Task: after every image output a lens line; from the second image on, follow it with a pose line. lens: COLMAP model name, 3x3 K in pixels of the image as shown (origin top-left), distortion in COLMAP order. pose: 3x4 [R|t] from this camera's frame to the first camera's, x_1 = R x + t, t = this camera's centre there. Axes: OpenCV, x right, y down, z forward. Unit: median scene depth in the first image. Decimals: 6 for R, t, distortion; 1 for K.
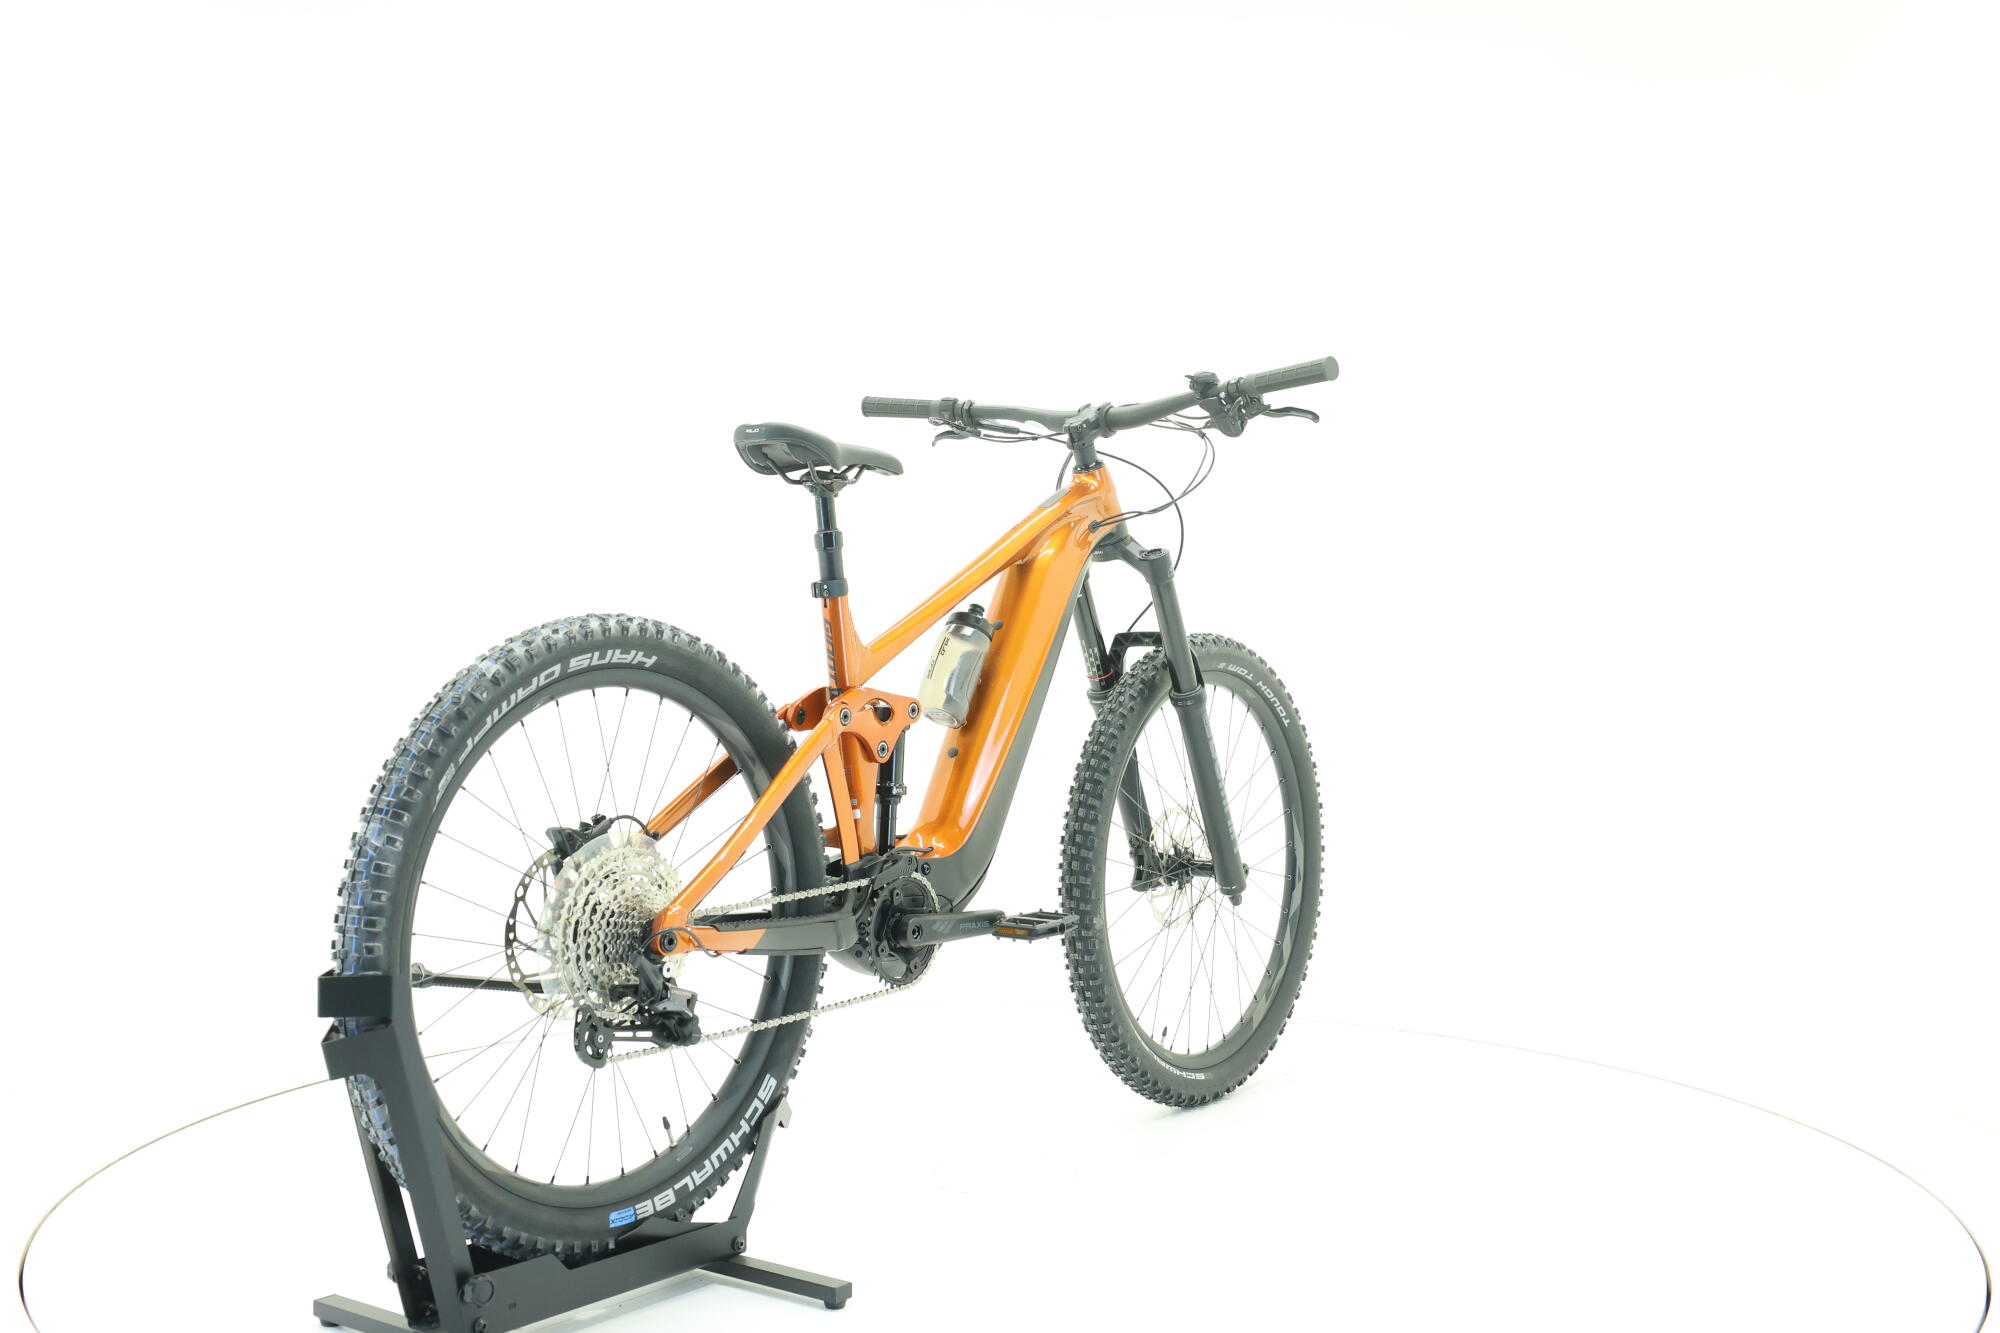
lens RADIAL K [[2128.6, 0, 1000.7], [0, 2128.6, 623.6], [0, 0, 1]] dist [-0.020826, 0.003947]
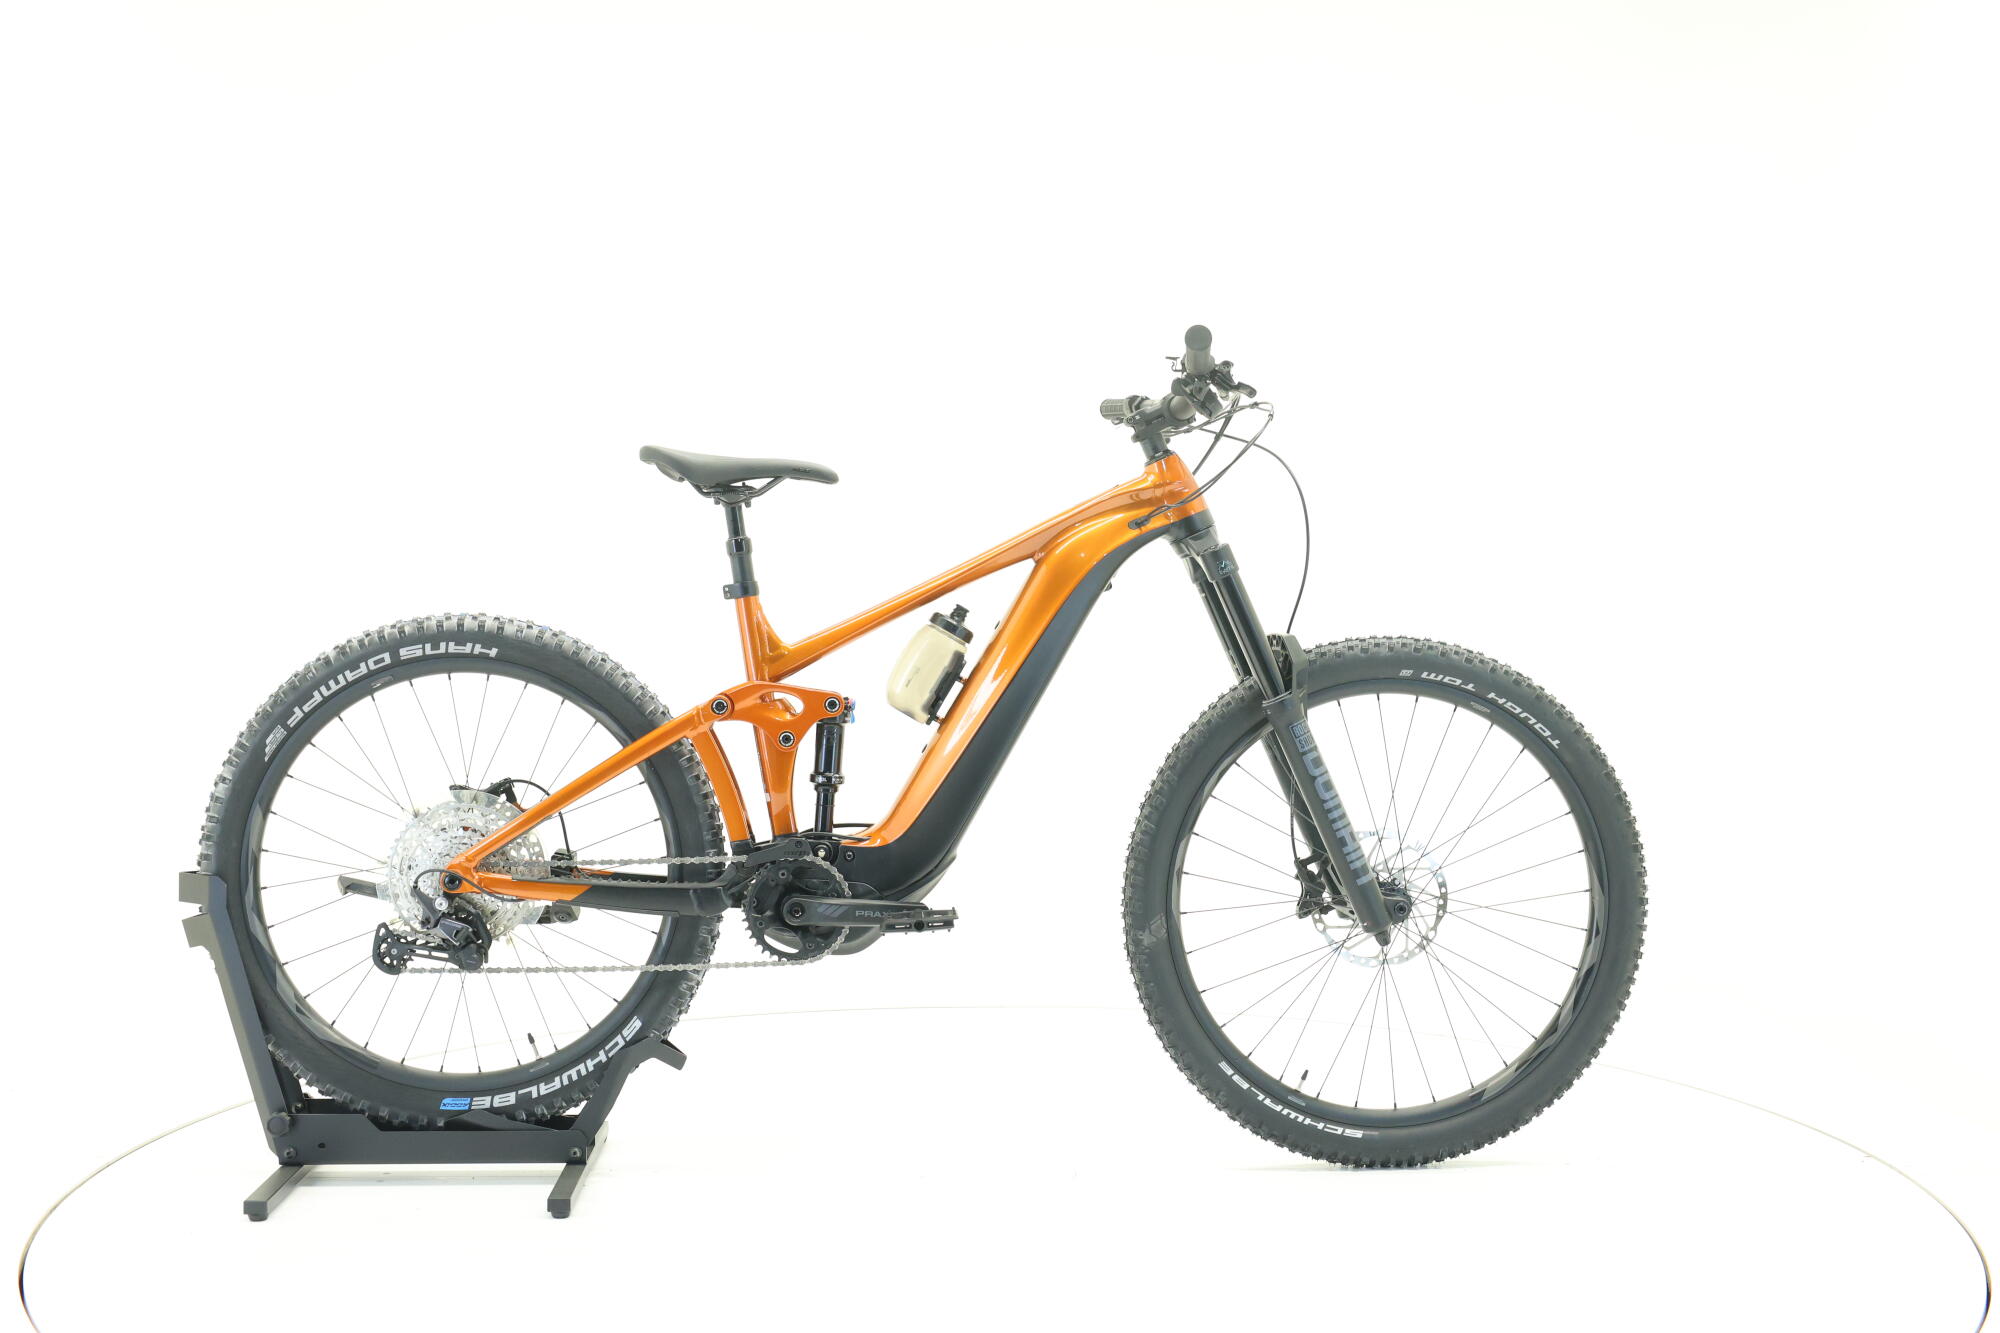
lens RADIAL K [[2128.6, 0, 1000.7], [0, 2128.6, 623.6], [0, 0, 1]] dist [-0.020826, 0.003947]
pose [[0.649418, -0.002517, -0.760428, 0.937641], [-0.003578, 0.999973, -0.006366, 0.007829], [0.760423, 0.006855, 0.649391, 0.428263]]
